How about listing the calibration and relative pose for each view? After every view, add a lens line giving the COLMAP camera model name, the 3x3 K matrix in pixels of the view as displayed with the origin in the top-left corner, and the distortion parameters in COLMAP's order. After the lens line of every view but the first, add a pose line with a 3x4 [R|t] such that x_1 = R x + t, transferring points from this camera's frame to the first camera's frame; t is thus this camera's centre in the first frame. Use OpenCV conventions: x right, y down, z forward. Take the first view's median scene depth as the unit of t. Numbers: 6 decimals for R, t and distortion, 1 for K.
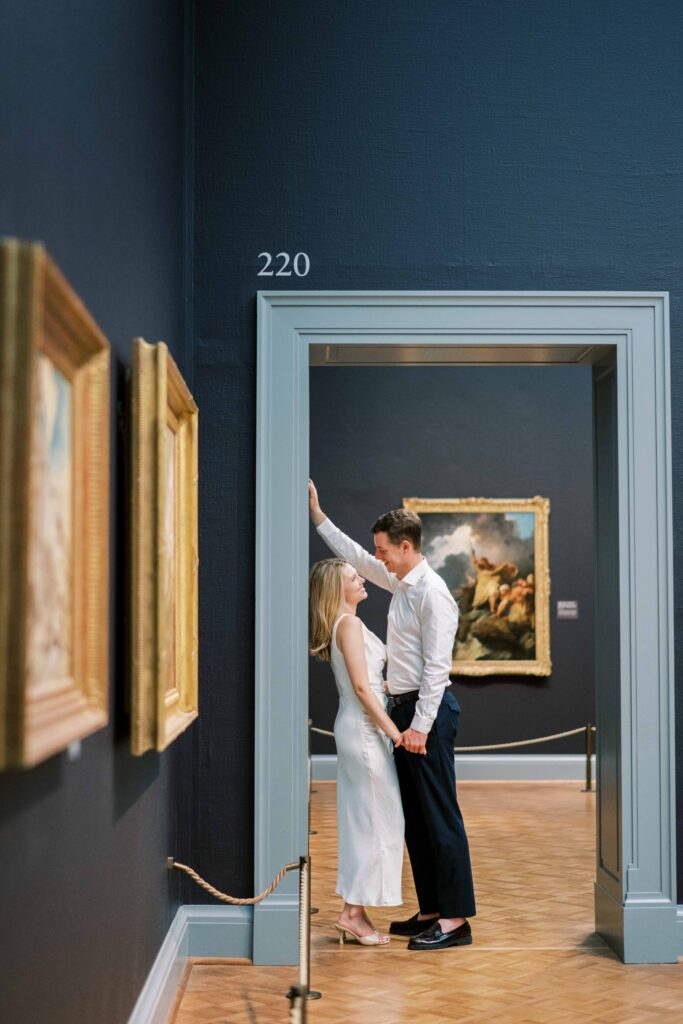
lens RADIAL K [[1657.6, 0, 340.3], [0, 1657.6, 509.1], [0, 0, 1]] dist [-0.009122, 0.000000]
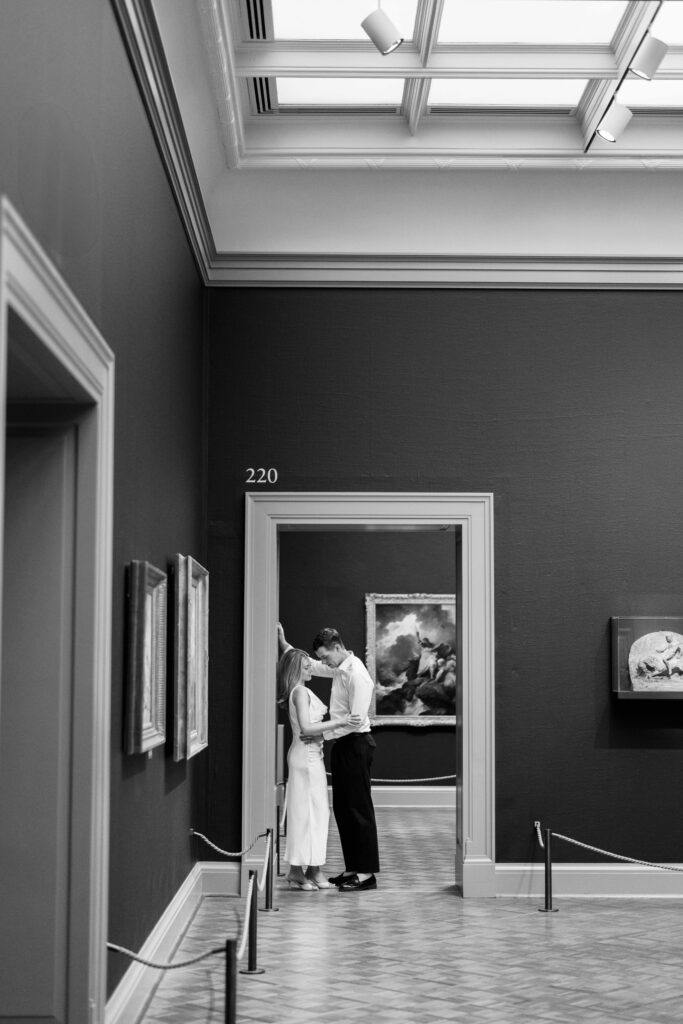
lens RADIAL K [[1657.6, 0, 341.6], [0, 1657.6, 515.4], [0, 0, 1]] dist [-0.009122, 0.000000]
pose [[0.999933, 0.002333, -0.011325, 0.065125], [-0.002654, 0.999593, -0.028412, -0.061092], [0.011254, 0.028440, 0.999532, -0.661927]]
